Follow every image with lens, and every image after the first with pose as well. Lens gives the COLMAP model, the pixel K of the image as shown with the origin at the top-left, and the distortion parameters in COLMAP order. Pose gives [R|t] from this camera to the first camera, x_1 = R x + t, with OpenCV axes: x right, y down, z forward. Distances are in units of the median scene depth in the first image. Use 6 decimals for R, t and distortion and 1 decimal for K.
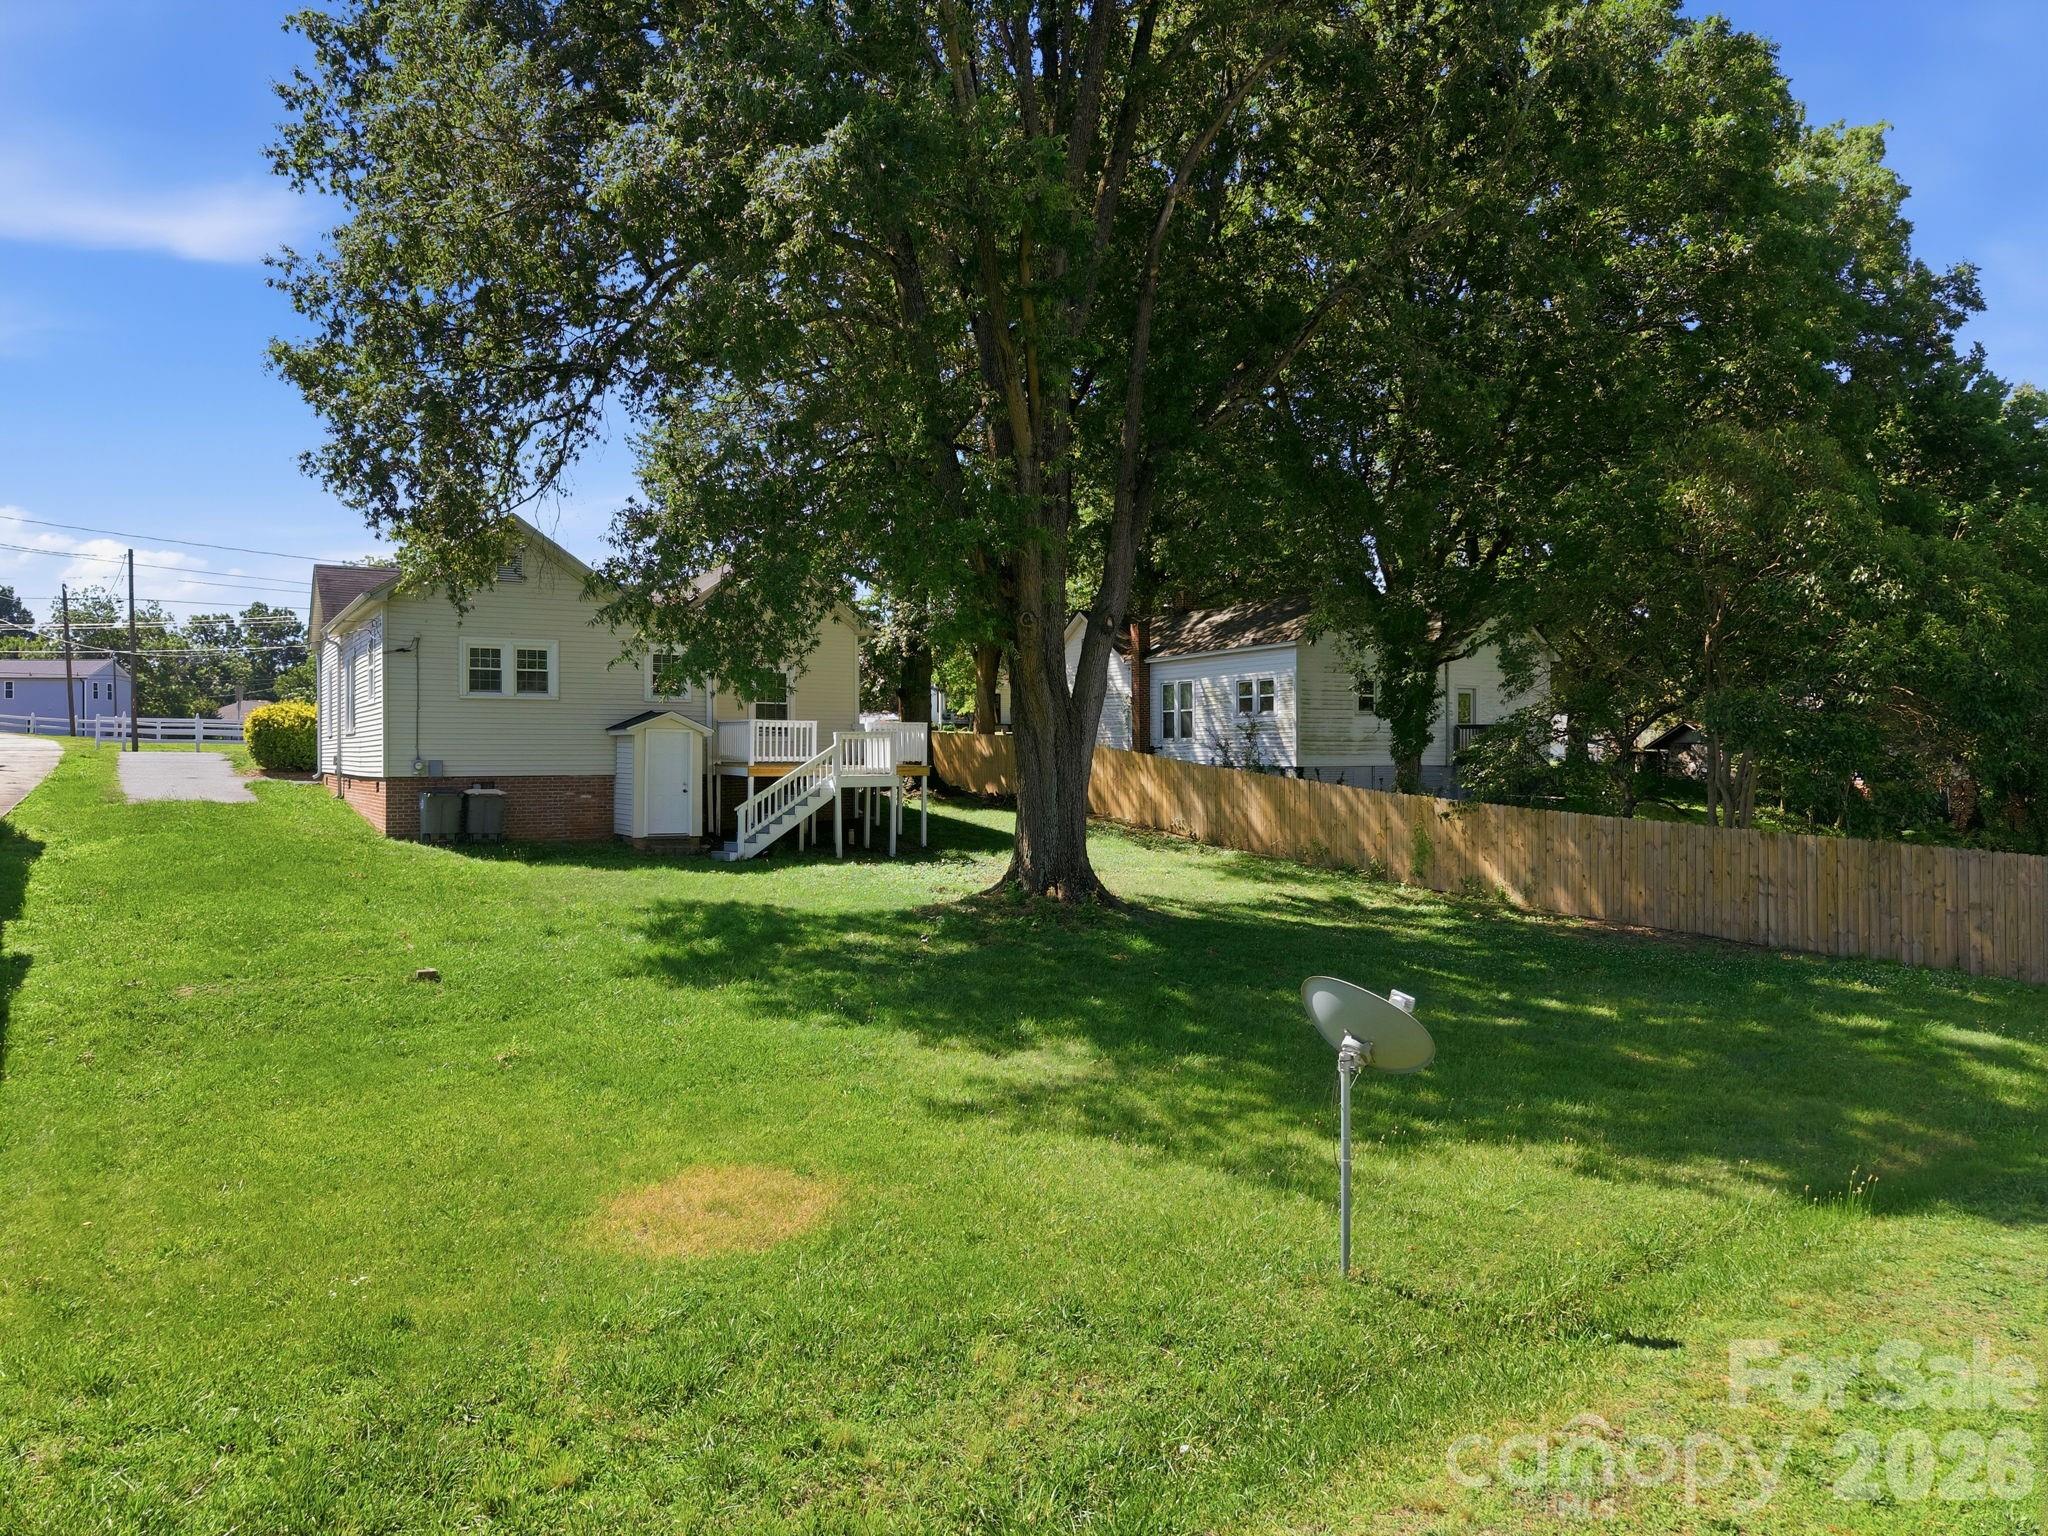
lens RADIAL K [[1371.2, 0, 1024.9], [0, 1371.2, 769.2], [0, 0, 1]] dist [-0.012056, -0.005941]
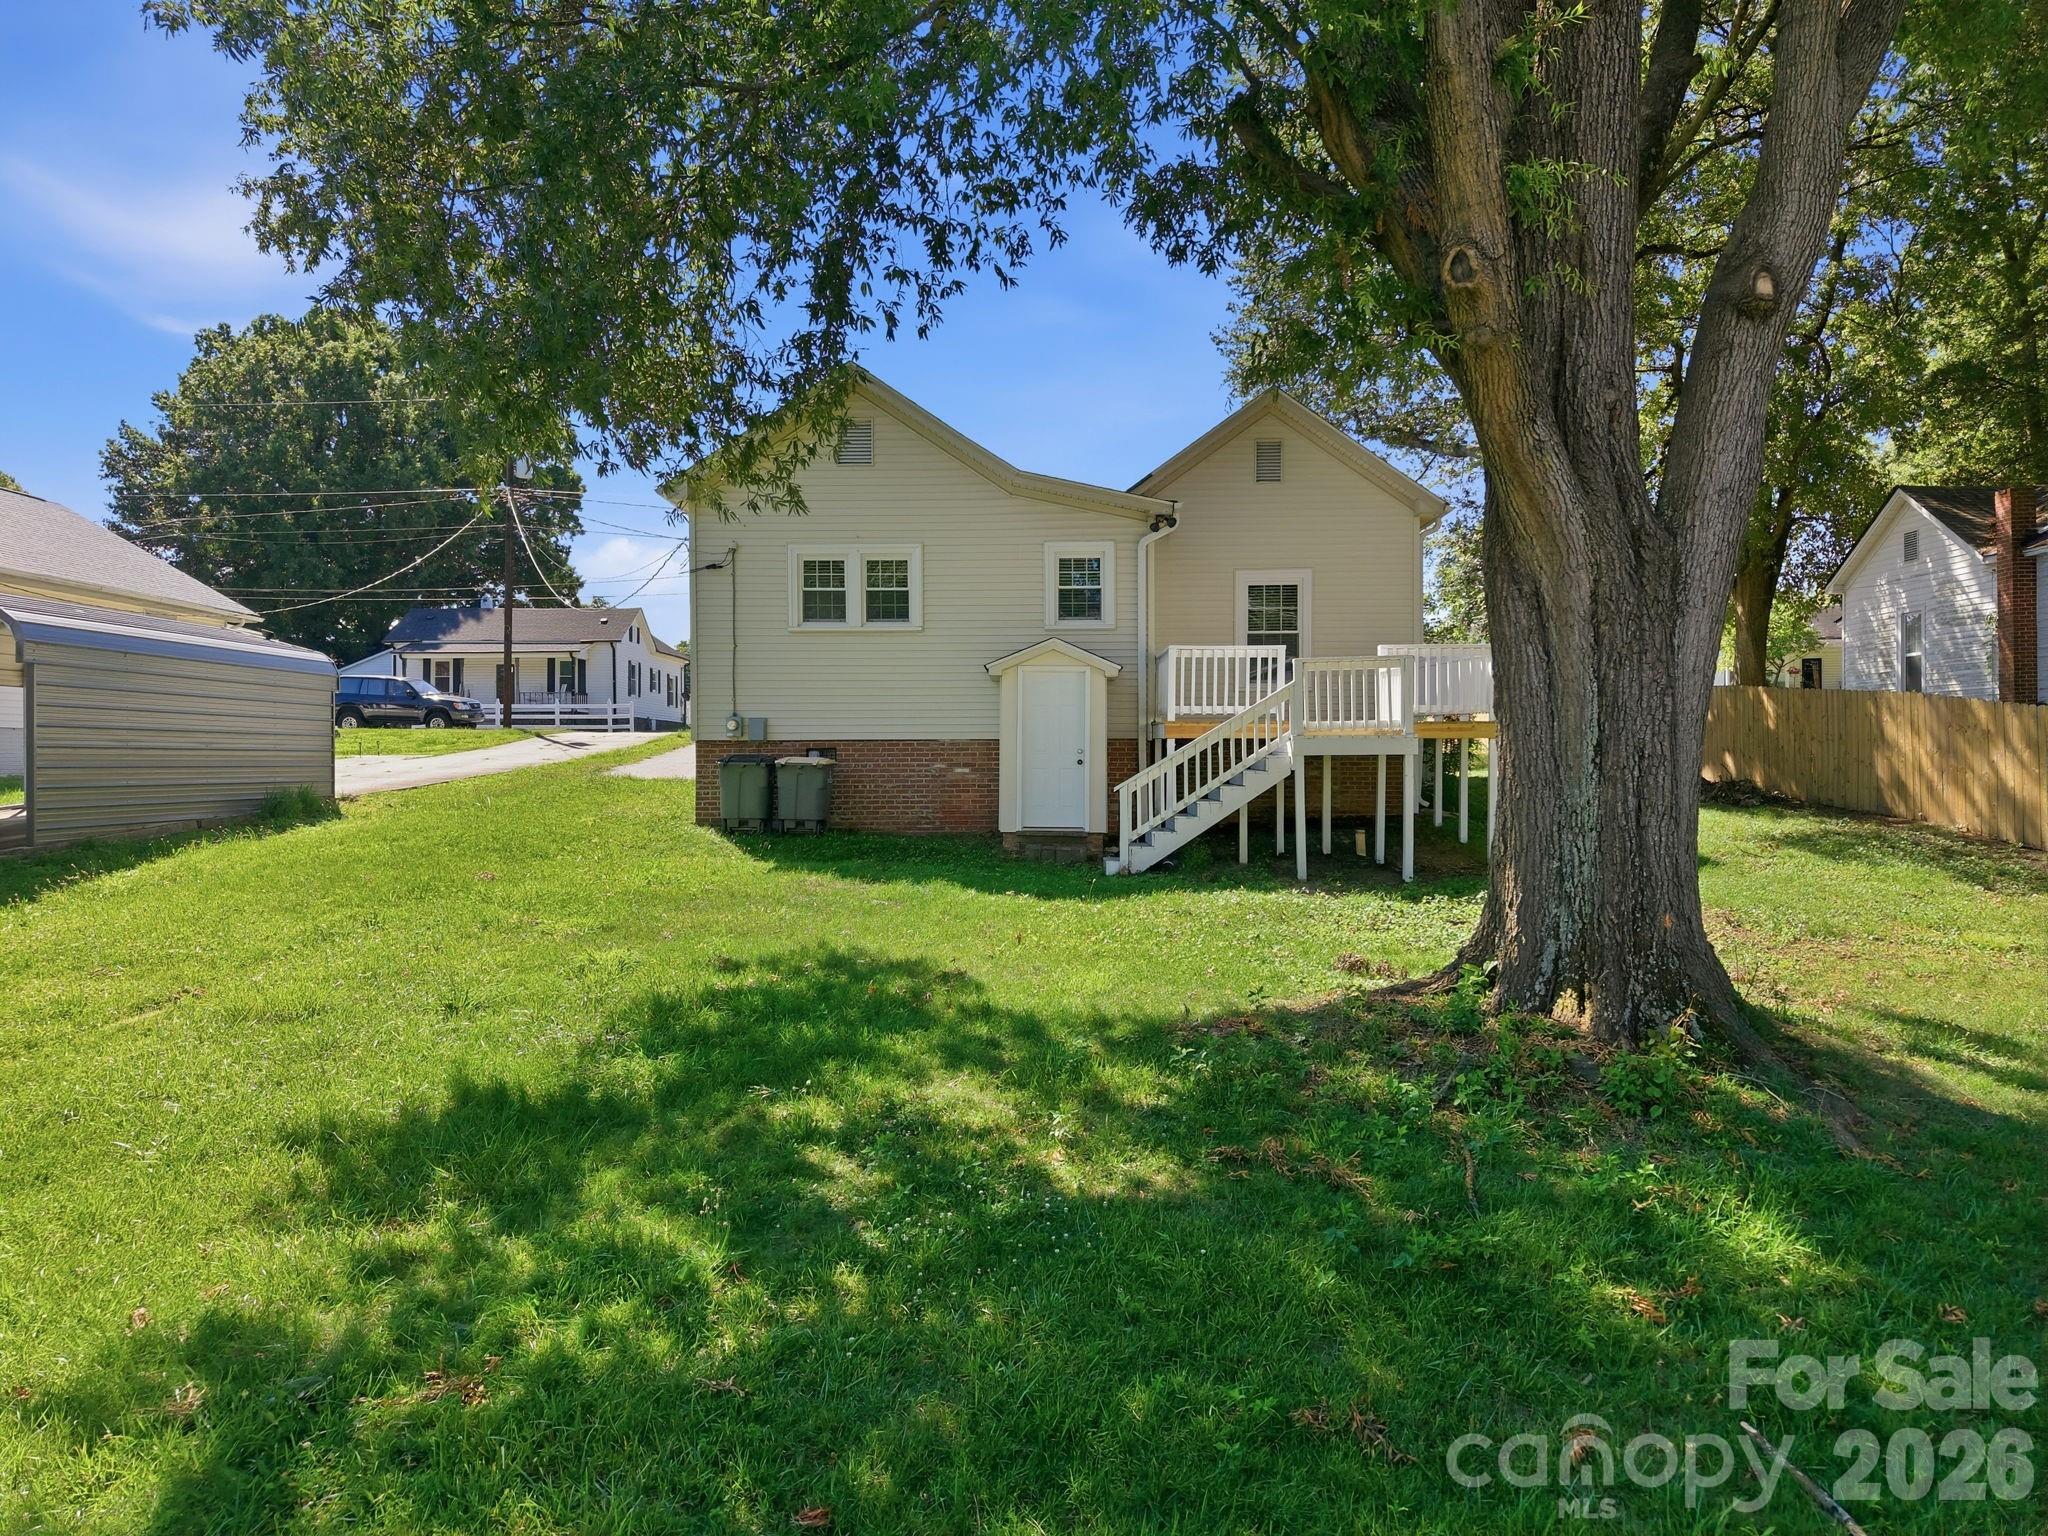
lens RADIAL K [[1371.2, 0, 976.2], [0, 1371.2, 783.5], [0, 0, 1]] dist [-0.012056, -0.005941]
pose [[0.824961, 0.010385, -0.565094, 0.075045], [-0.004292, 0.999917, 0.012111, 0.018727], [0.565173, -0.007566, 0.824937, 0.452622]]
